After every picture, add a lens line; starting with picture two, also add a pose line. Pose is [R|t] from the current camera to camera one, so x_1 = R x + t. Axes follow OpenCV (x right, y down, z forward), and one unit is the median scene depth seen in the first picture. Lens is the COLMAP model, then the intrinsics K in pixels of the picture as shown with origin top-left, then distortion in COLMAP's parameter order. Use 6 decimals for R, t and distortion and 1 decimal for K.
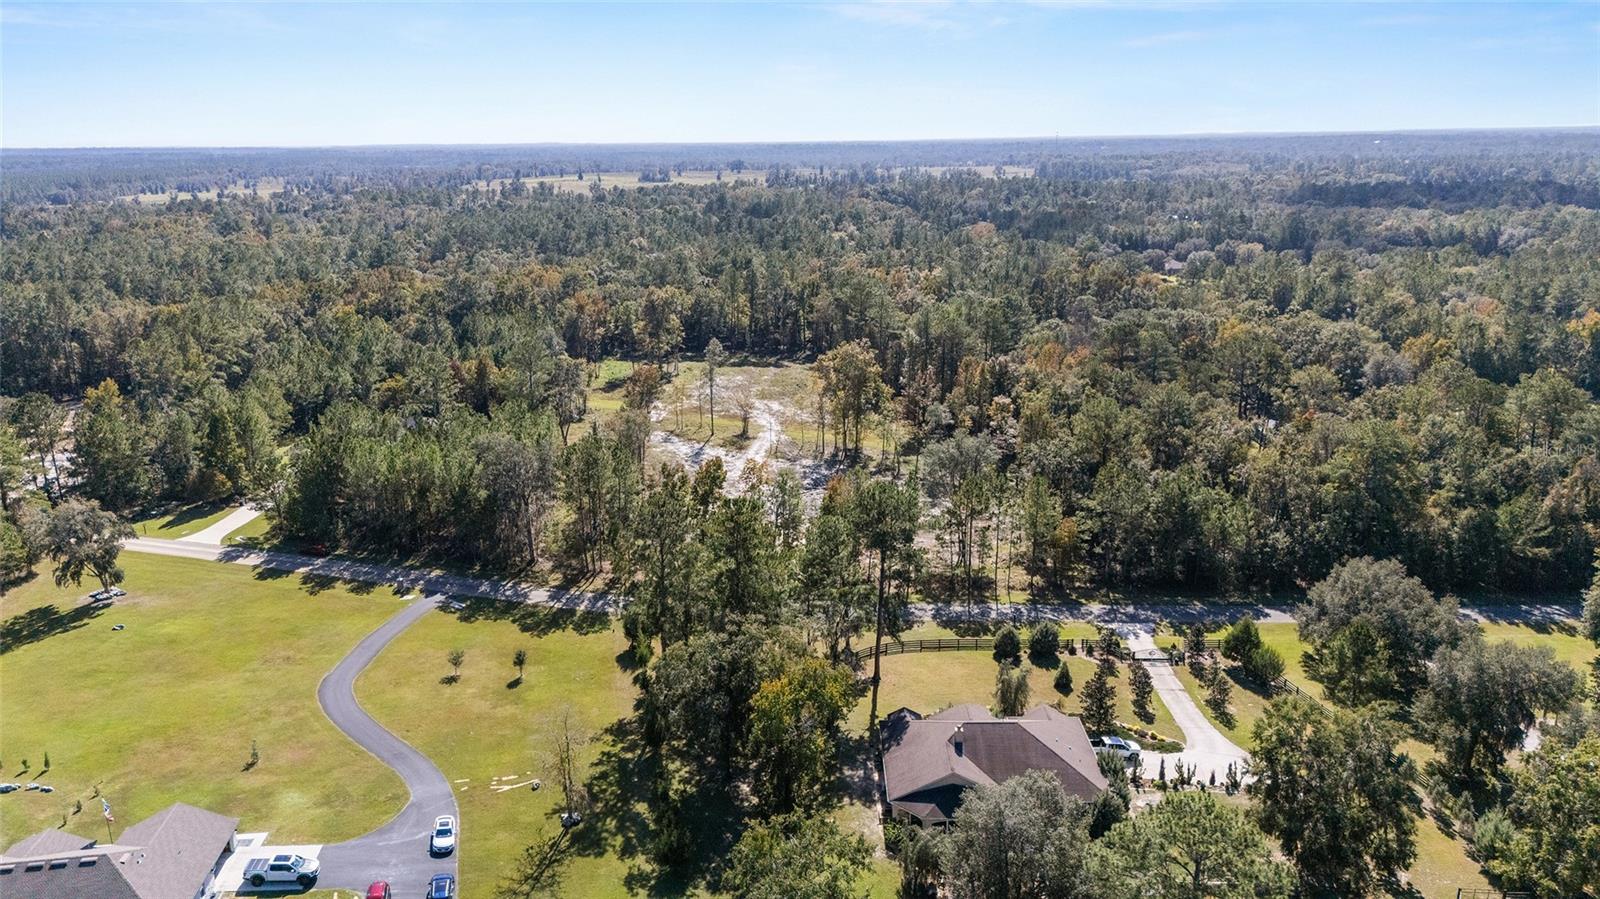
lens RADIAL K [[1107.4, 0, 794.7], [0, 1107.4, 452.6], [0, 0, 1]] dist [-0.008977, -0.002752]
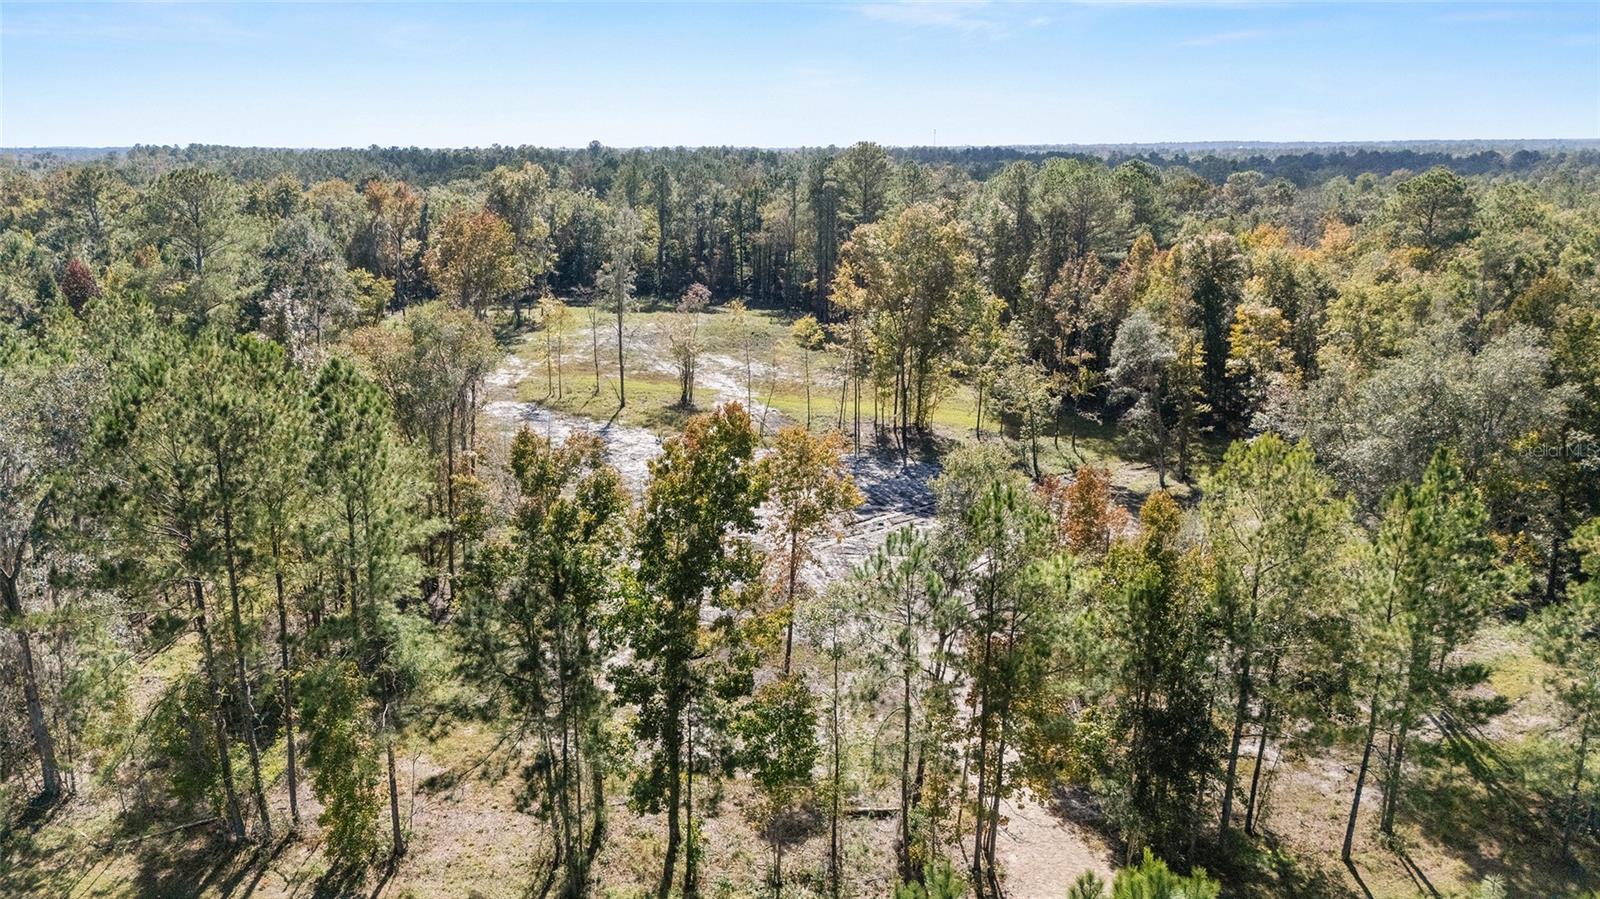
lens RADIAL K [[1107.4, 0, 803.1], [0, 1107.4, 447.7], [0, 0, 1]] dist [-0.008977, -0.002752]
pose [[0.991785, -0.018399, 0.126582, -0.071147], [0.020351, 0.999693, -0.014150, 0.014422], [-0.126283, 0.016610, 0.991855, 0.611366]]
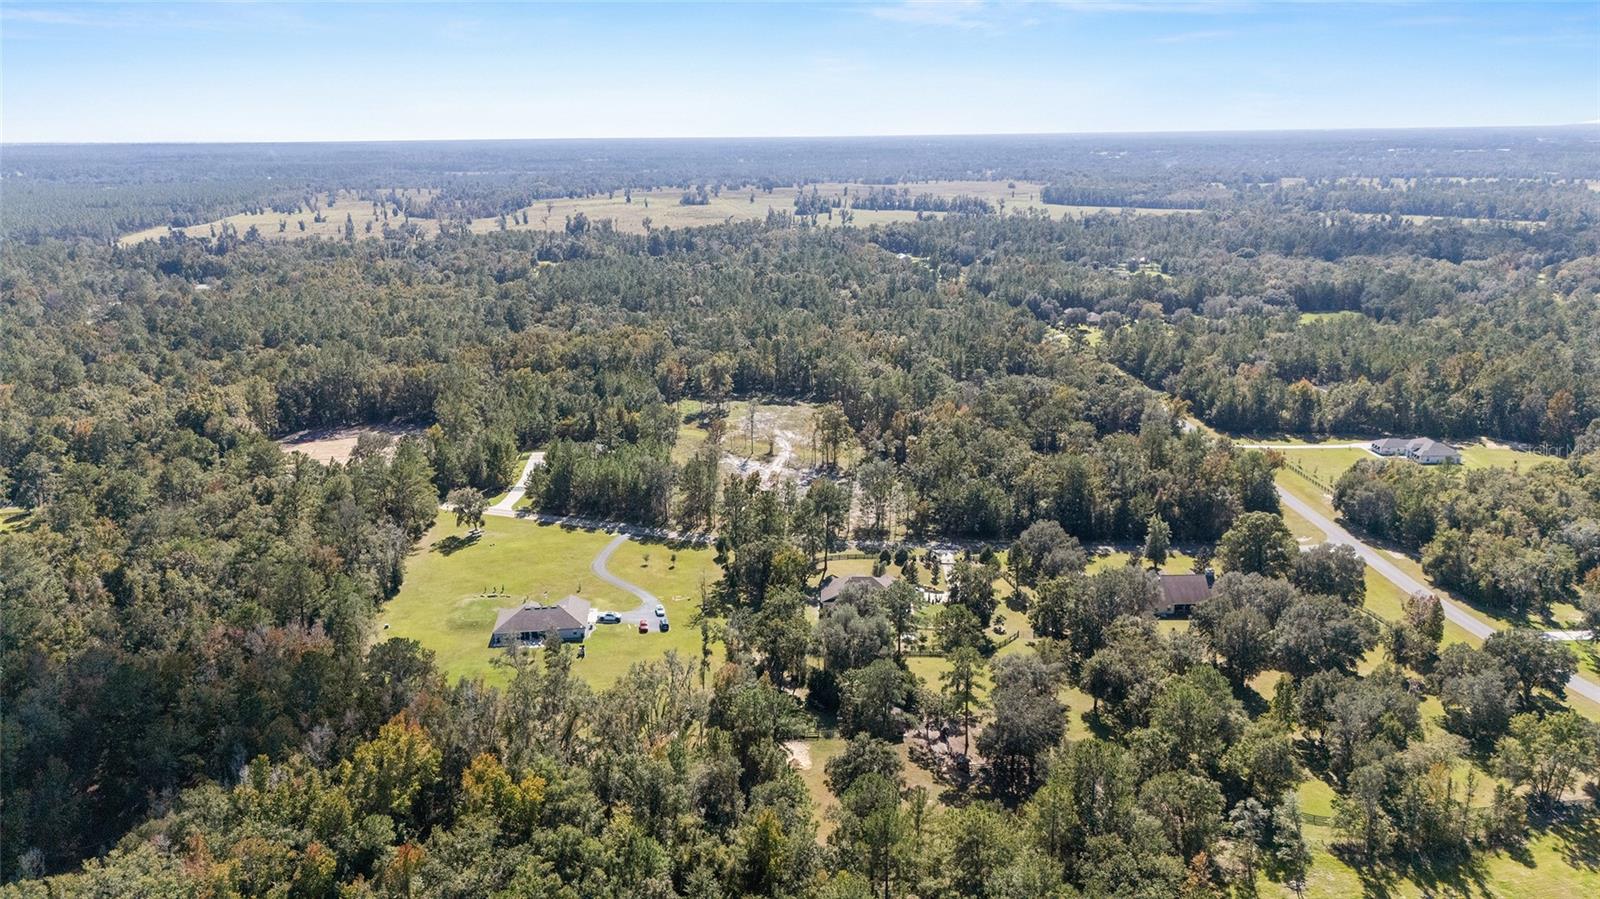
lens RADIAL K [[1107.4, 0, 802.9], [0, 1107.4, 450.5], [0, 0, 1]] dist [-0.008977, -0.002752]
pose [[0.999774, 0.010898, -0.018228, 0.044605], [-0.010790, 0.999924, 0.006016, -0.038982], [0.018292, -0.005818, 0.999816, -0.899225]]
